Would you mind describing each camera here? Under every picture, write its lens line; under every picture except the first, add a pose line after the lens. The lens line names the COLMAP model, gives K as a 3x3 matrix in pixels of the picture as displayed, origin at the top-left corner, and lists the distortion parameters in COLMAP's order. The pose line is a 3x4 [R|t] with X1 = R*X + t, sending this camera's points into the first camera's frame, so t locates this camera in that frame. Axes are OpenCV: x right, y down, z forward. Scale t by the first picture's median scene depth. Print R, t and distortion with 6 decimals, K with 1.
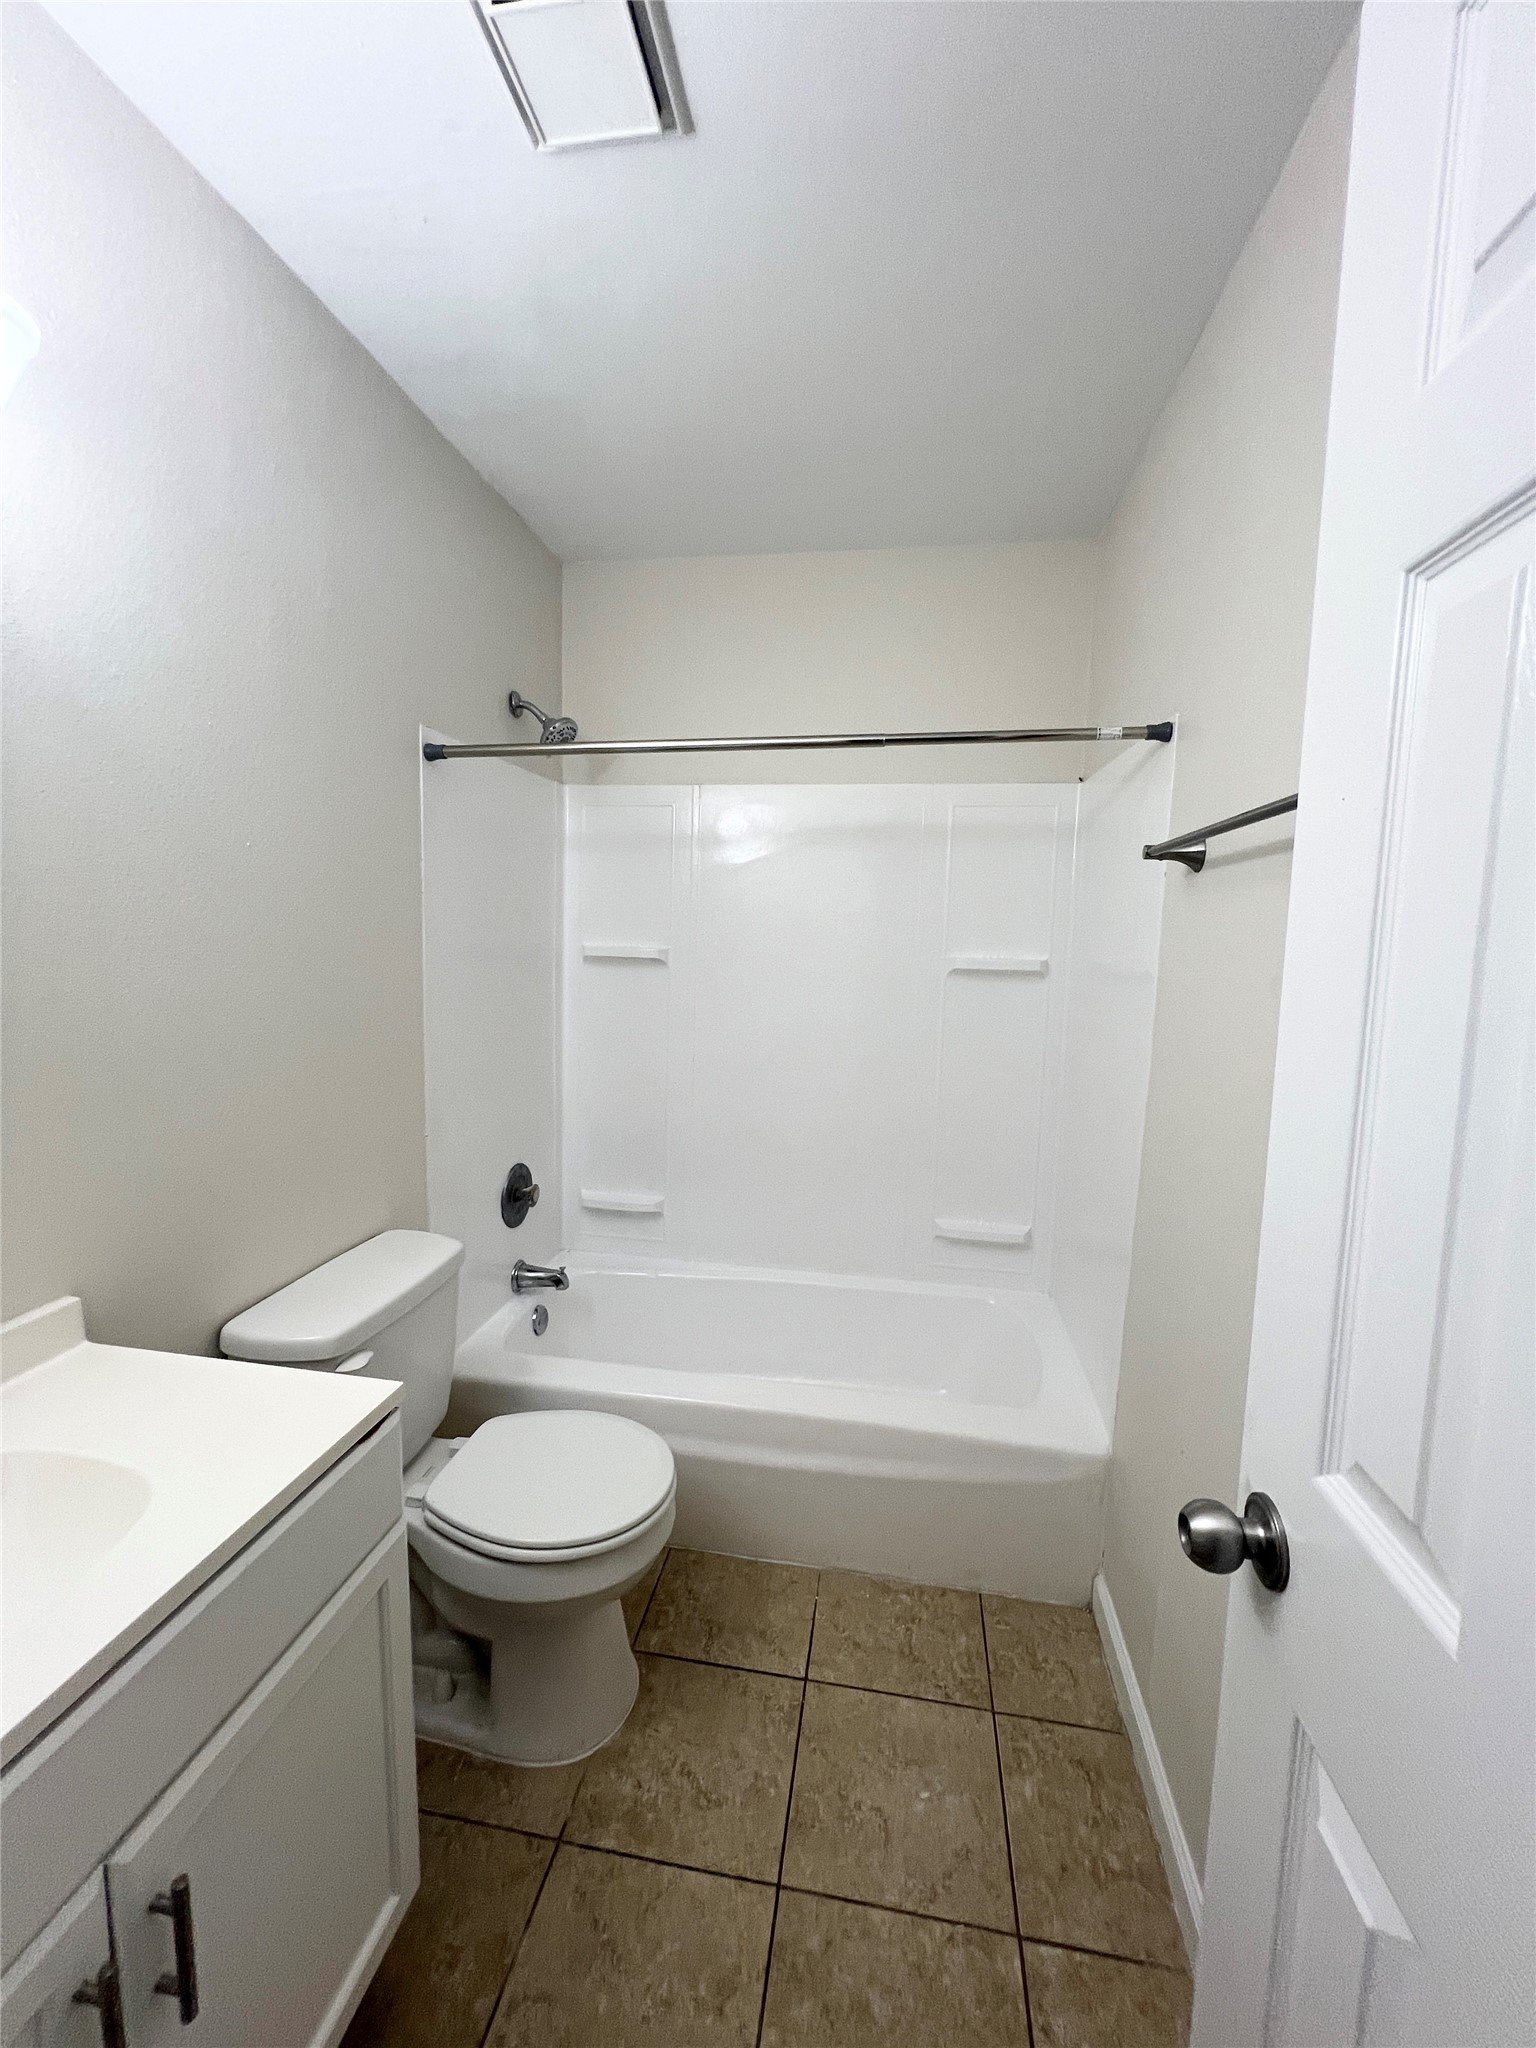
lens RADIAL K [[817.5, 0, 768.0], [0, 817.5, 1024.0], [0, 0, 1]] dist [-0.000517, 0.000115]
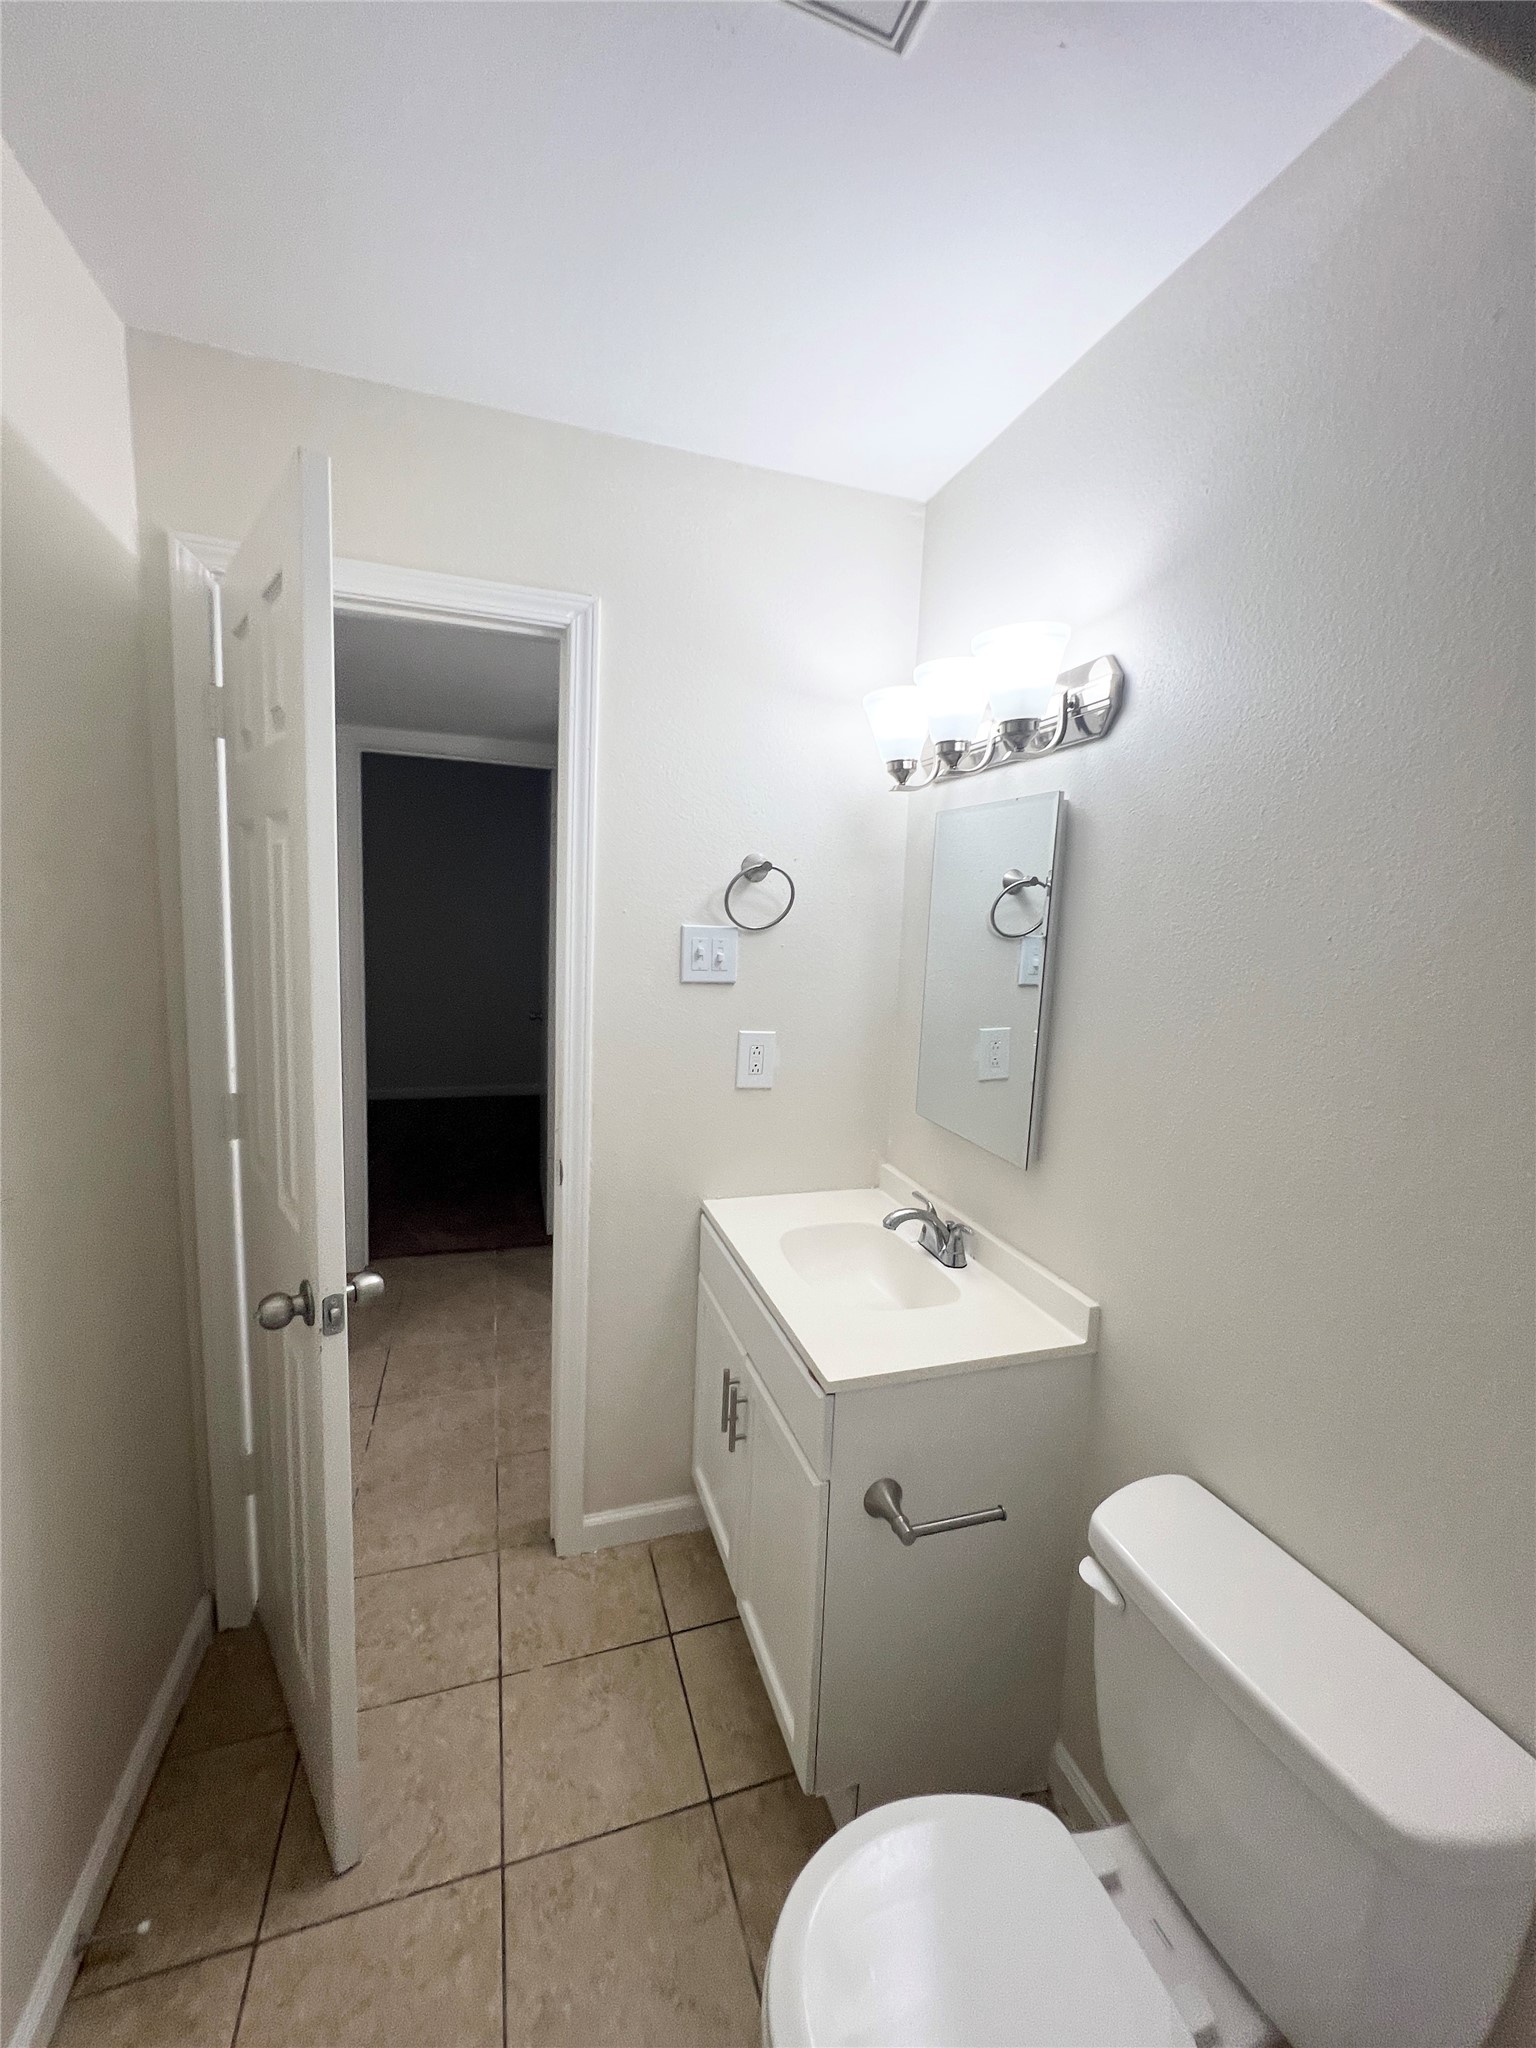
lens RADIAL K [[817.5, 0, 768.0], [0, 817.5, 1024.0], [0, 0, 1]] dist [-0.000517, 0.000115]
pose [[-0.882469, 0.001161, -0.470370, 0.182047], [-0.109168, 0.972186, 0.207211, -0.285832], [0.457527, 0.234206, -0.857797, 1.715352]]
